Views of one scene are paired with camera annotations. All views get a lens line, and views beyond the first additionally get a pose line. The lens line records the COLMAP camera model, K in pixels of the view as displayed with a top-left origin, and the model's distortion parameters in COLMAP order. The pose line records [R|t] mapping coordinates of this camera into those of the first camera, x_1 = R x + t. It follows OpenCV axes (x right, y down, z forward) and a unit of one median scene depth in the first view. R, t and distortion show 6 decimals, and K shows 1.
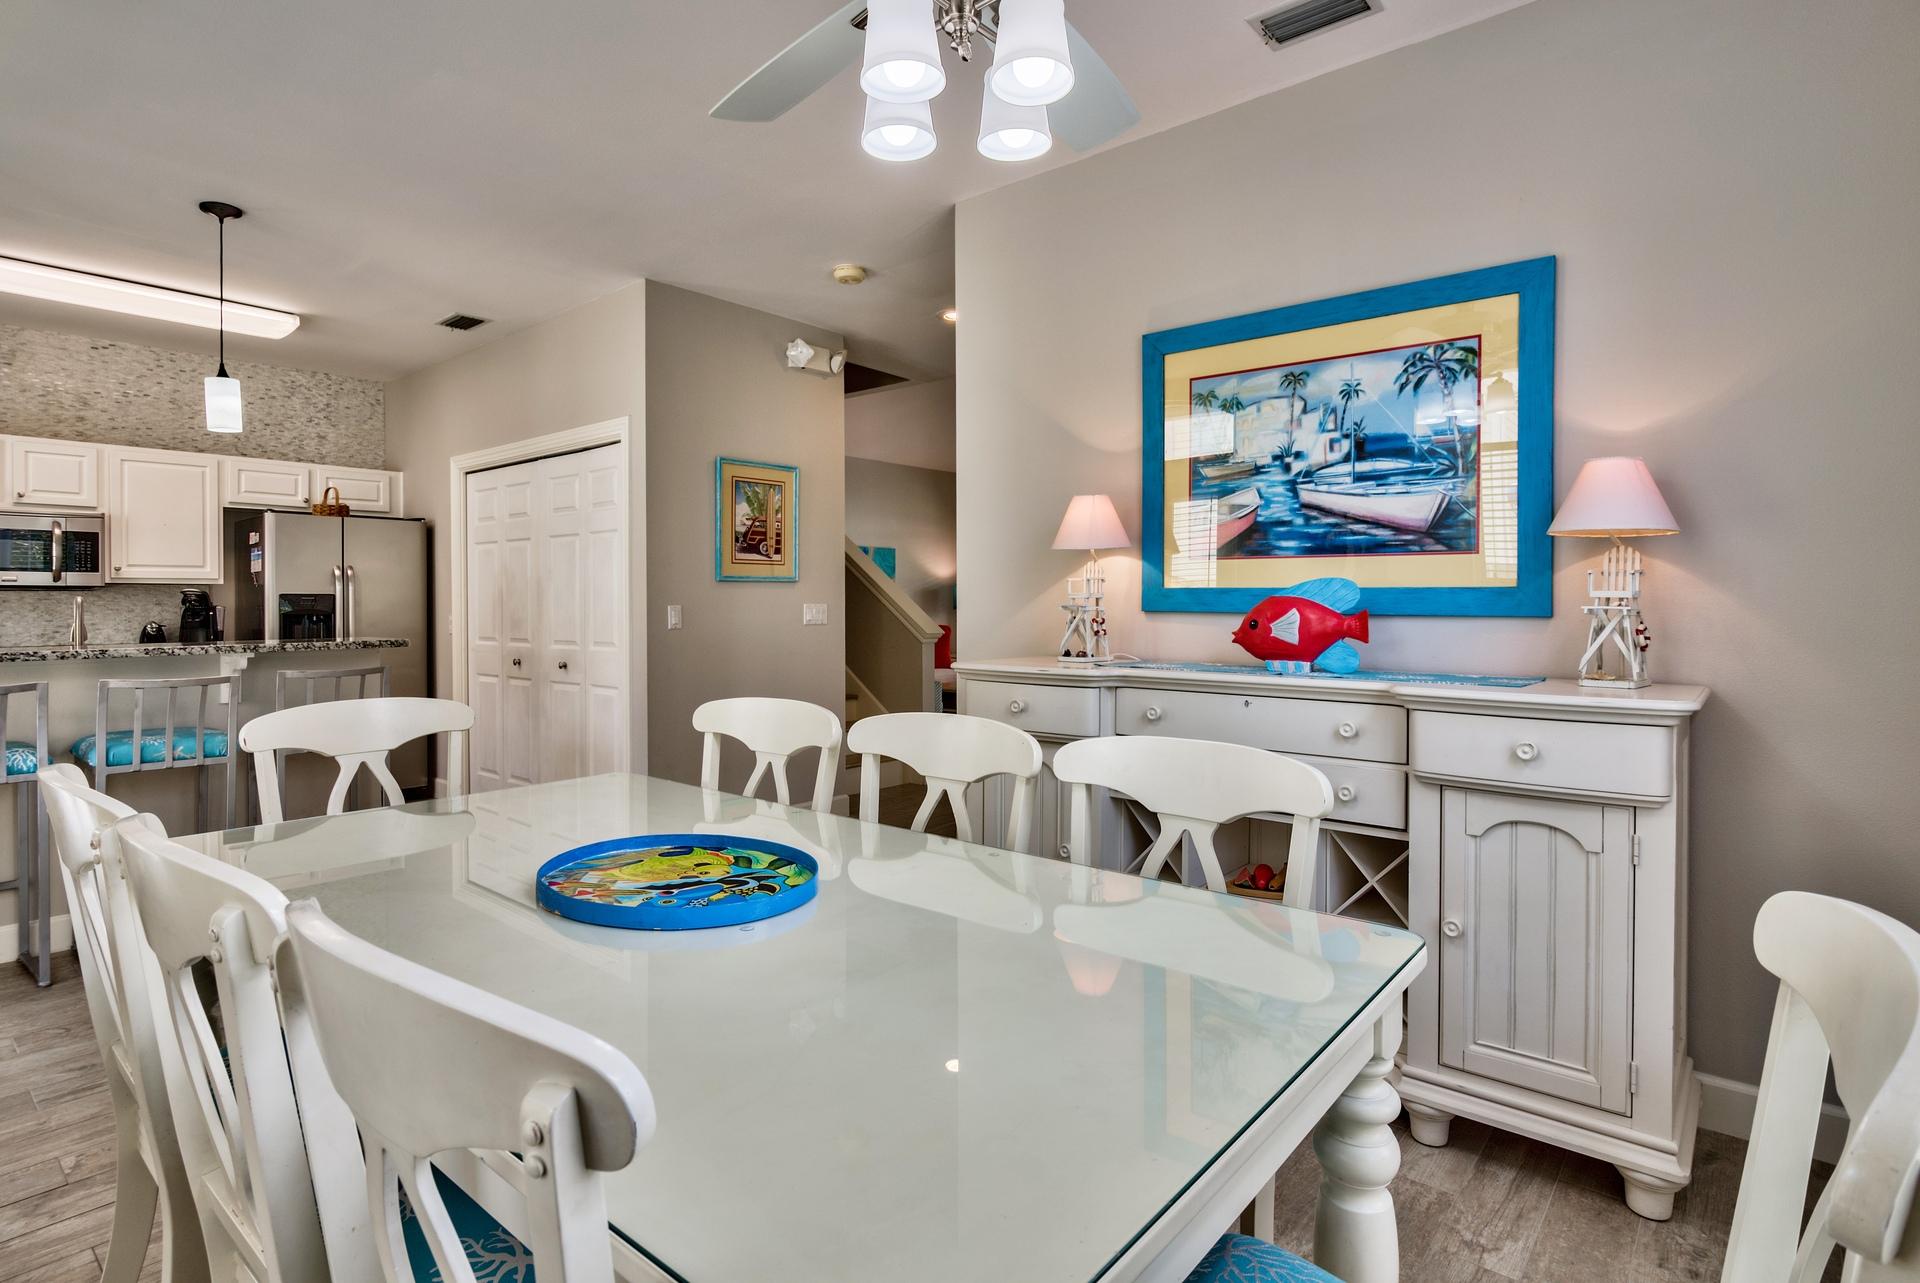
lens RADIAL K [[956.8, 0, 959.9], [0, 956.8, 590.4], [0, 0, 1]] dist [0.004585, -0.002345]
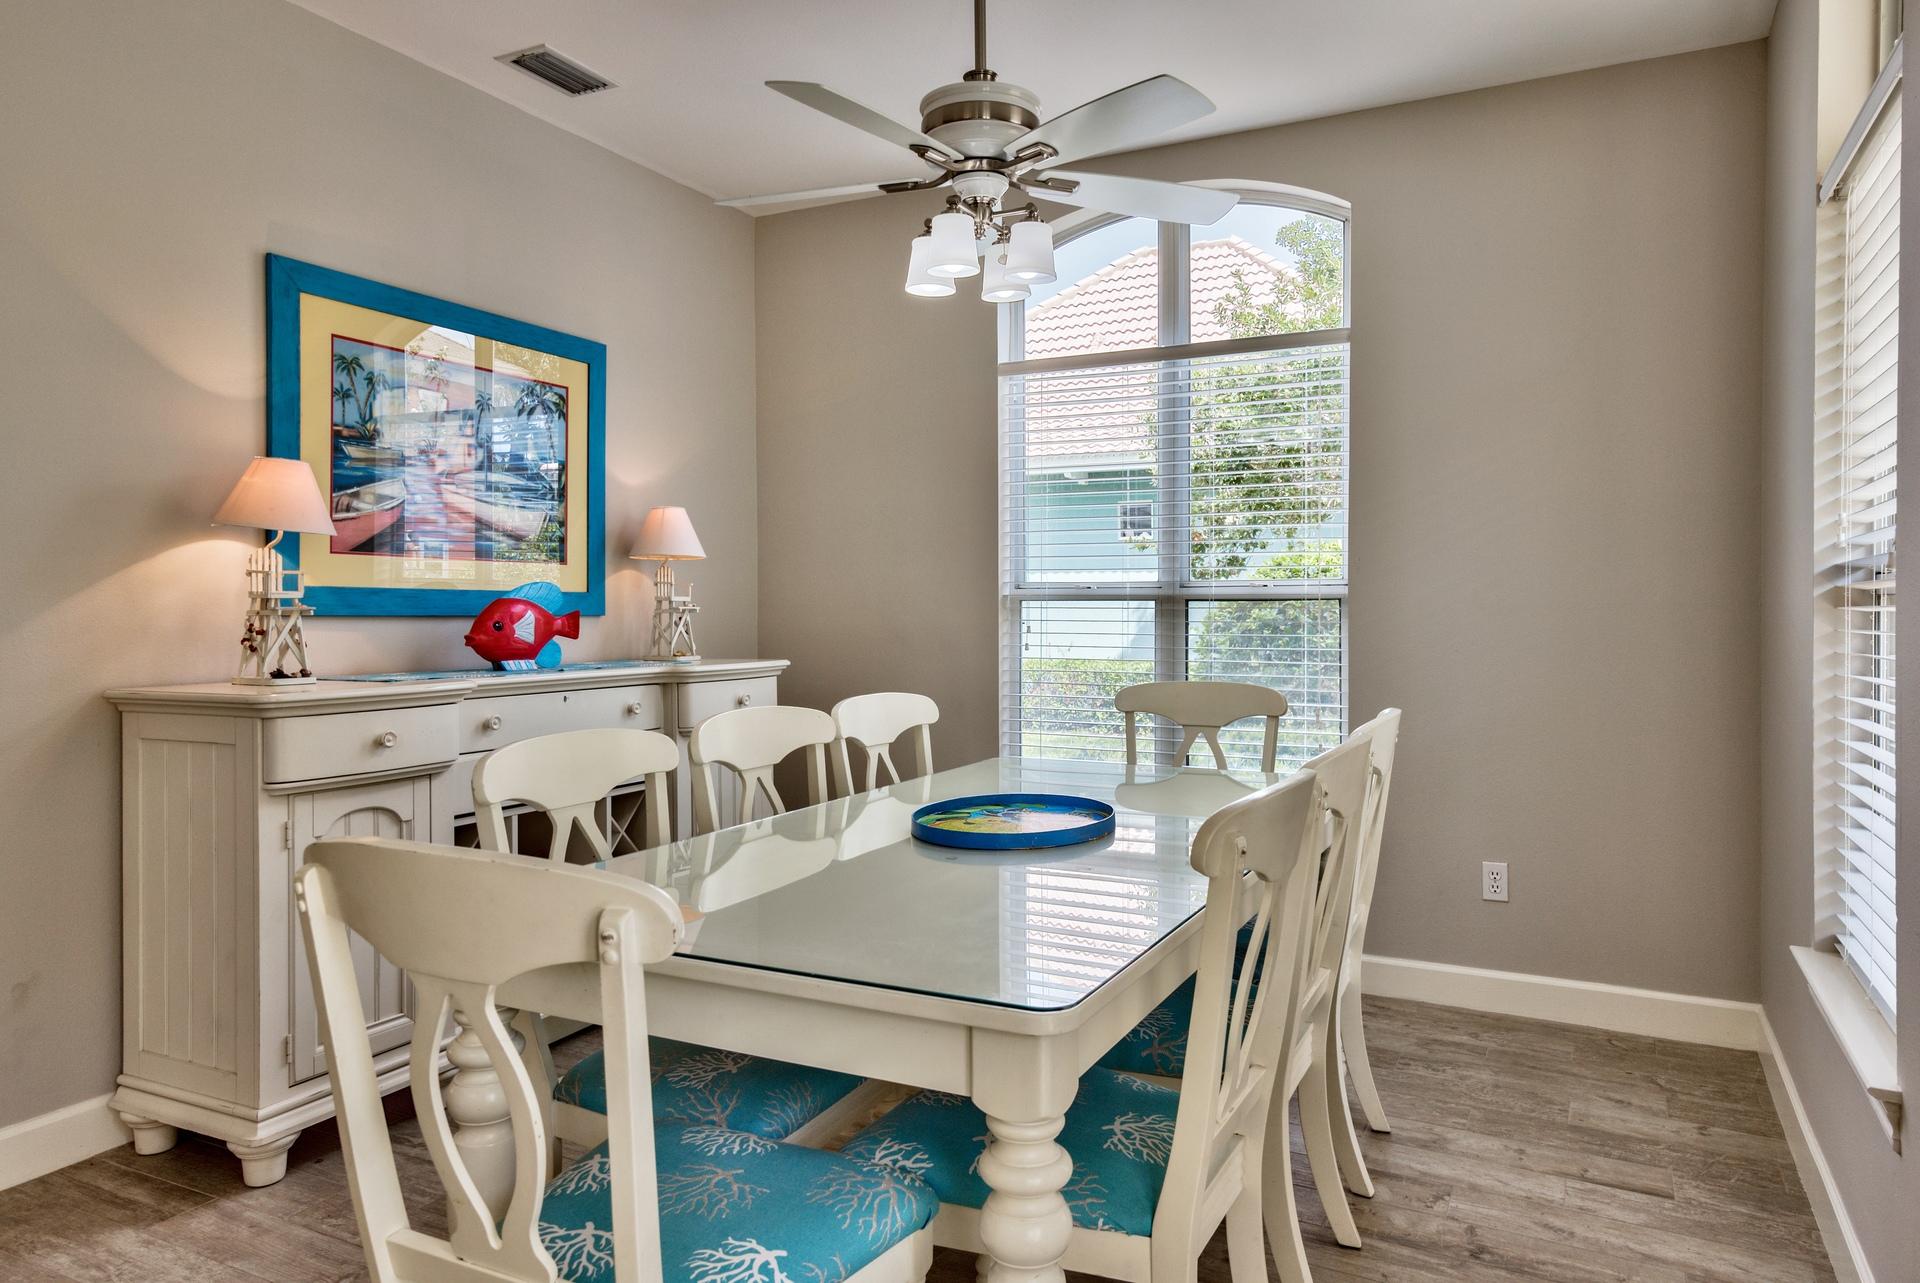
lens RADIAL K [[1280.6, 0, 958.0], [0, 1280.6, 638.6], [0, 0, 1]] dist [-0.001281, -0.000443]
pose [[-0.240834, -0.032138, 0.970034, -1.093485], [-0.017629, 0.999432, 0.028735, 0.000959], [-0.970406, -0.010180, -0.241263, 0.830506]]
